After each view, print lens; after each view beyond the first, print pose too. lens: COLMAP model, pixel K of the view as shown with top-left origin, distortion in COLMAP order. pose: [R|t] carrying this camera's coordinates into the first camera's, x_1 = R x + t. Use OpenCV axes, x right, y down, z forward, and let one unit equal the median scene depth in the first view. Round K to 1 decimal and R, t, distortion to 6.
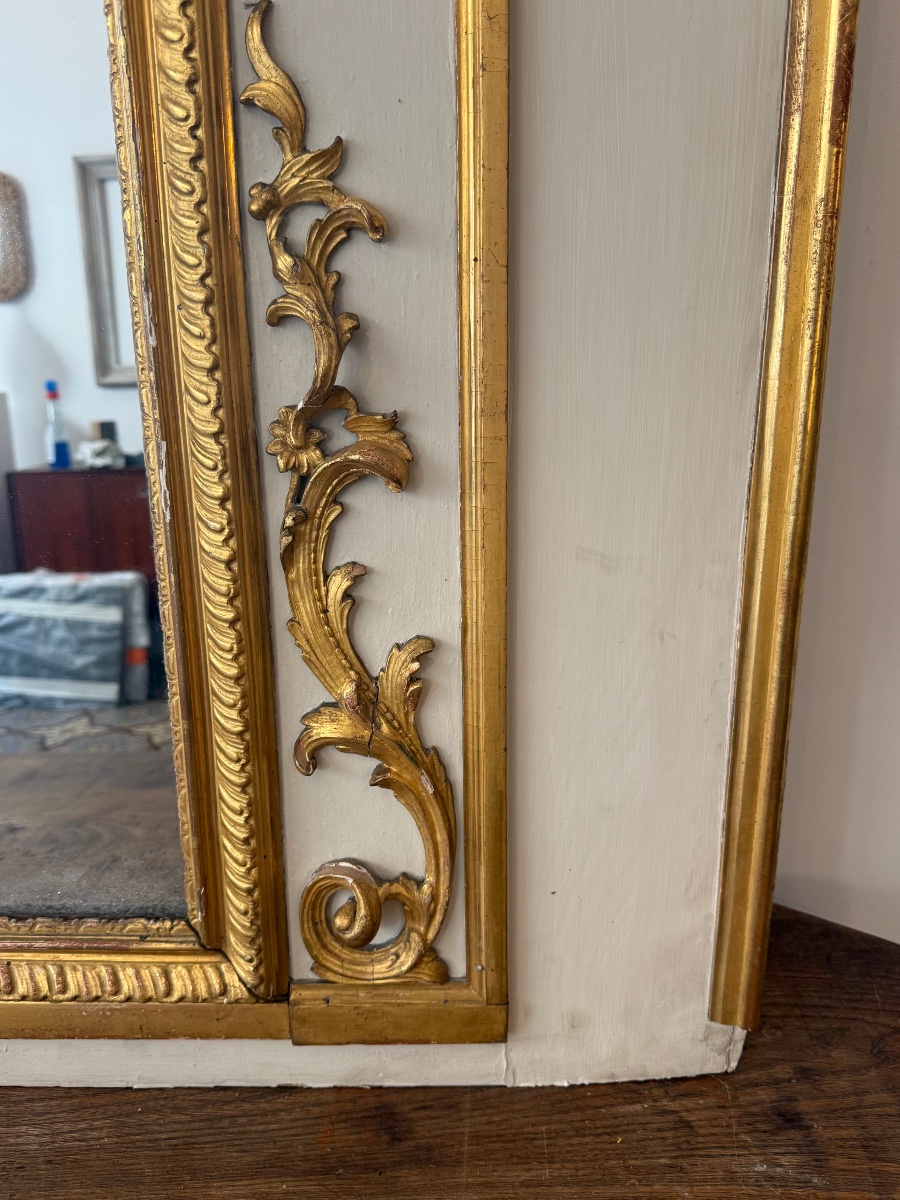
lens RADIAL K [[953.4, 0, 450.0], [0, 953.4, 600.0], [0, 0, 1]] dist [-0.006502, -0.091354]
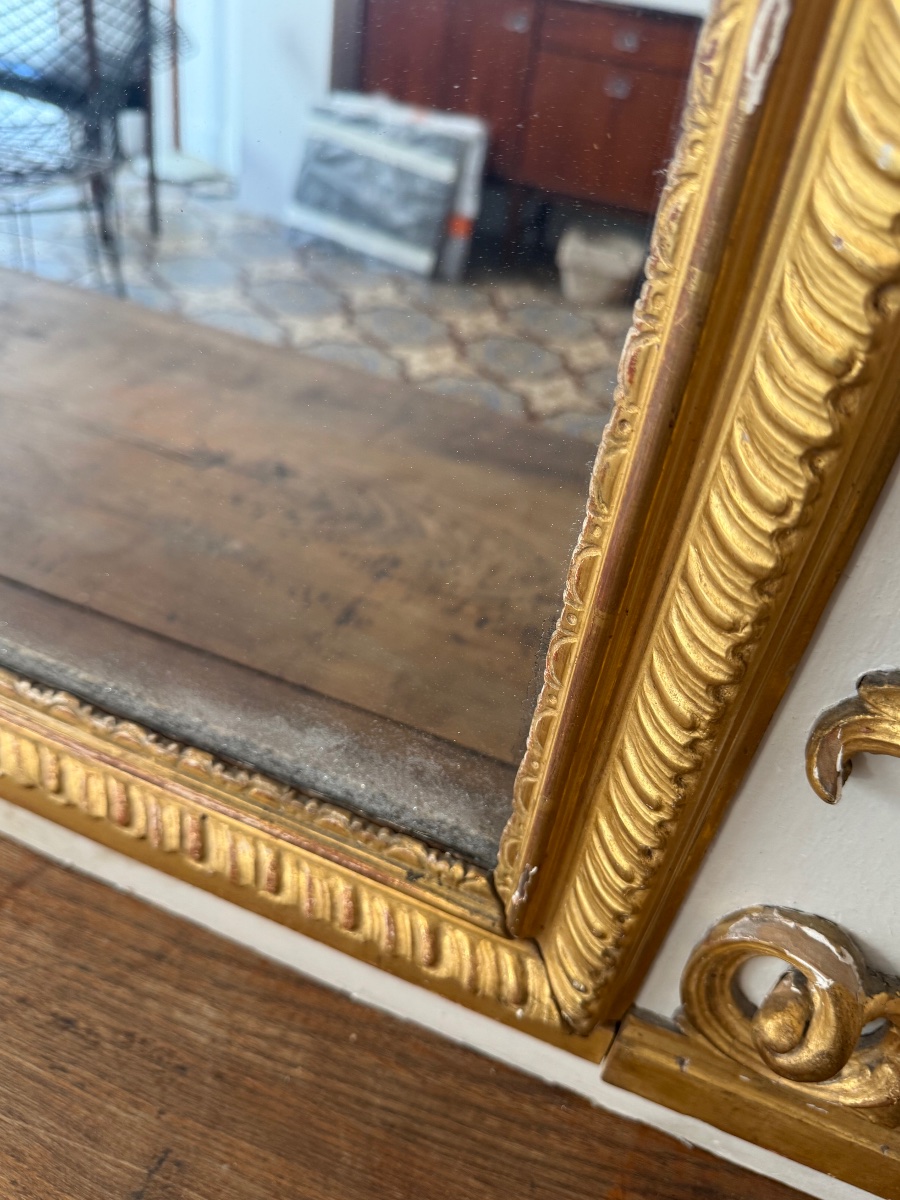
lens RADIAL K [[922.6, 0, 450.0], [0, 922.6, 600.0], [0, 0, 1]] dist [0.075889, -0.247195]
pose [[0.924067, 0.321457, -0.206801, -0.238873], [-0.208381, 0.877237, 0.432474, -0.044175], [0.320435, -0.356541, 0.877610, 0.566189]]
